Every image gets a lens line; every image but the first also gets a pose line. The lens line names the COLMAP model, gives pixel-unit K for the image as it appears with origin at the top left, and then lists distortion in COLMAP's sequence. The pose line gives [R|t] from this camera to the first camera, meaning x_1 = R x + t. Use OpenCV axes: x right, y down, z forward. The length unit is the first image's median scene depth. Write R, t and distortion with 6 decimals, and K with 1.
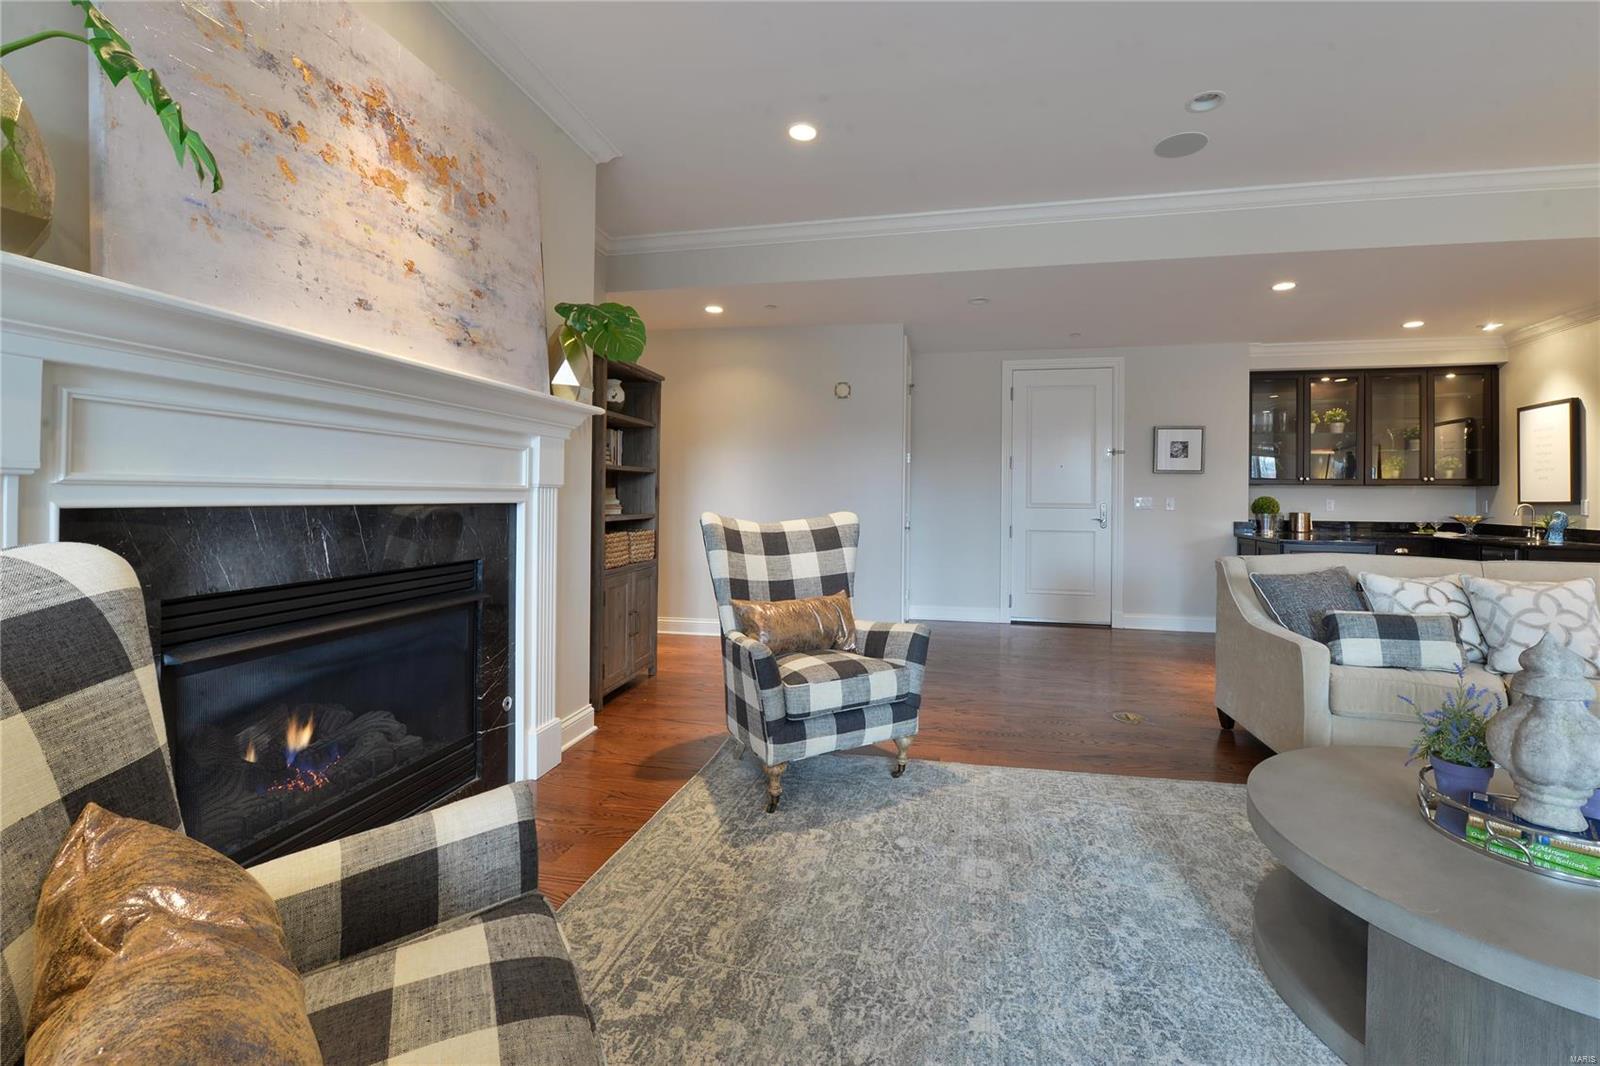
lens RADIAL K [[674.8, 0, 802.4], [0, 674.8, 494.5], [0, 0, 1]] dist [-0.016680, -0.004830]
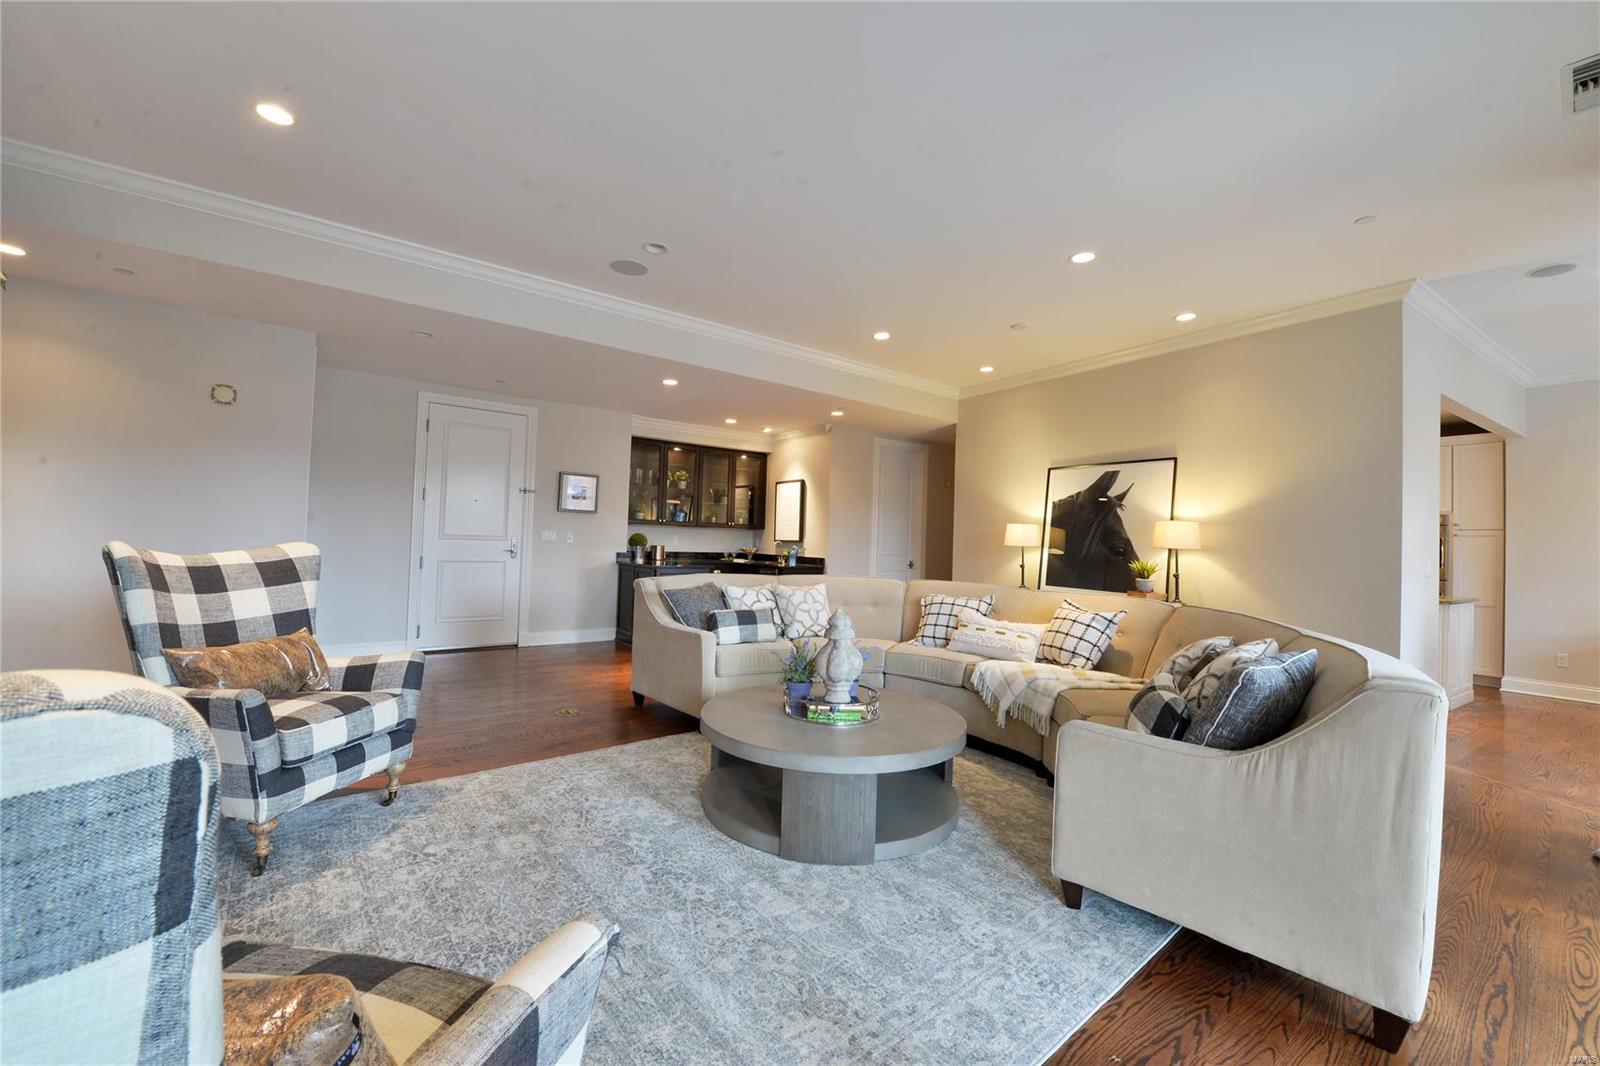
lens RADIAL K [[675.6, 0, 769.7], [0, 675.6, 527.1], [0, 0, 1]] dist [-0.037049, -0.000287]
pose [[0.639189, 0.025356, 0.768632, -0.278071], [-0.027891, 0.999563, -0.009779, -0.005039], [-0.768544, -0.015187, 0.639617, -0.076994]]
